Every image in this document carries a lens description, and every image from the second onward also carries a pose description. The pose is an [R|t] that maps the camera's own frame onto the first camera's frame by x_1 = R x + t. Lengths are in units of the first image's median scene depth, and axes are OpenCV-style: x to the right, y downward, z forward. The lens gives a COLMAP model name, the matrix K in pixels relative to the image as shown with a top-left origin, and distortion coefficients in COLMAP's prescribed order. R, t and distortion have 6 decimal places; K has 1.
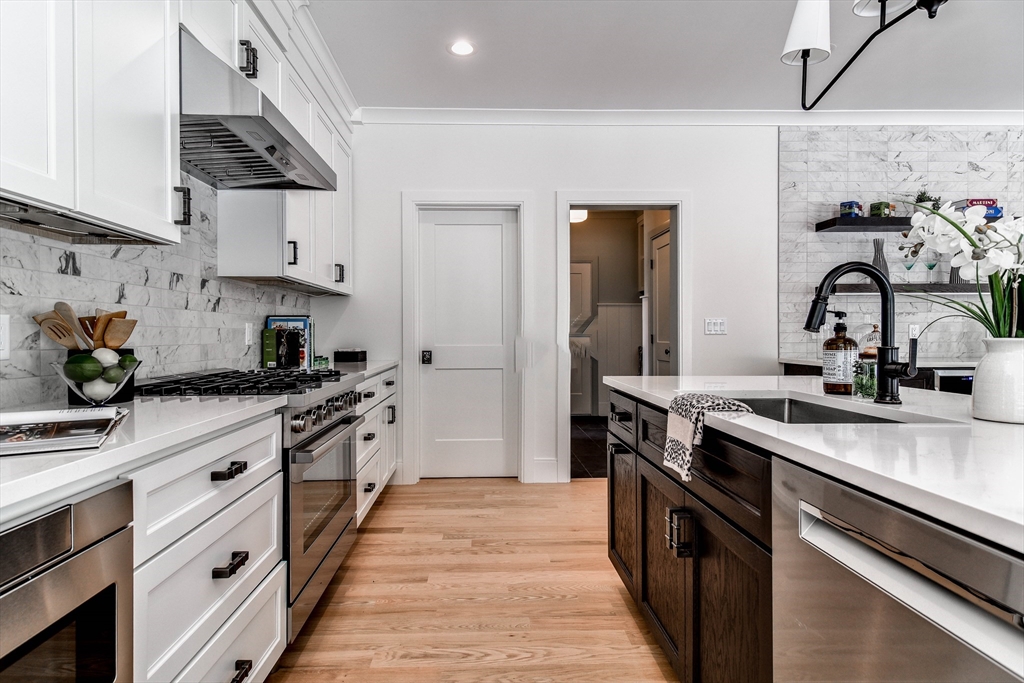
lens RADIAL K [[545.4, 0, 504.2], [0, 545.4, 341.8], [0, 0, 1]] dist [0.010344, -0.001108]
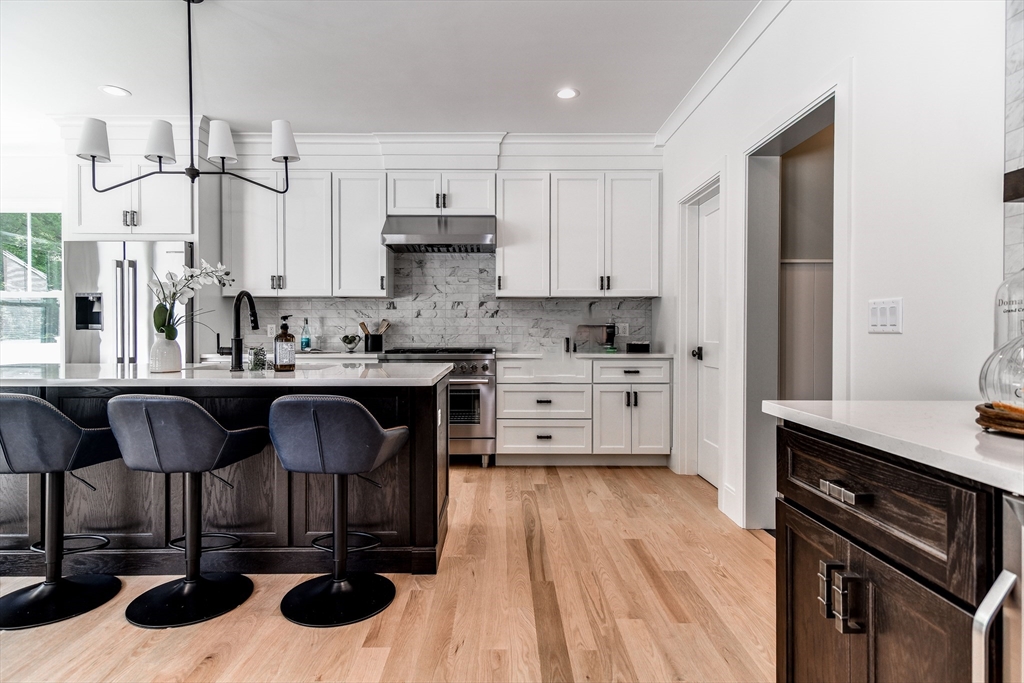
lens RADIAL K [[545.4, 0, 505.6], [0, 545.4, 332.7], [0, 0, 1]] dist [0.010344, -0.001108]
pose [[-0.004723, 0.008975, -0.999949, 1.539547], [-0.014122, 0.999859, 0.009041, -0.023038], [0.999889, 0.014164, -0.004596, 1.181647]]
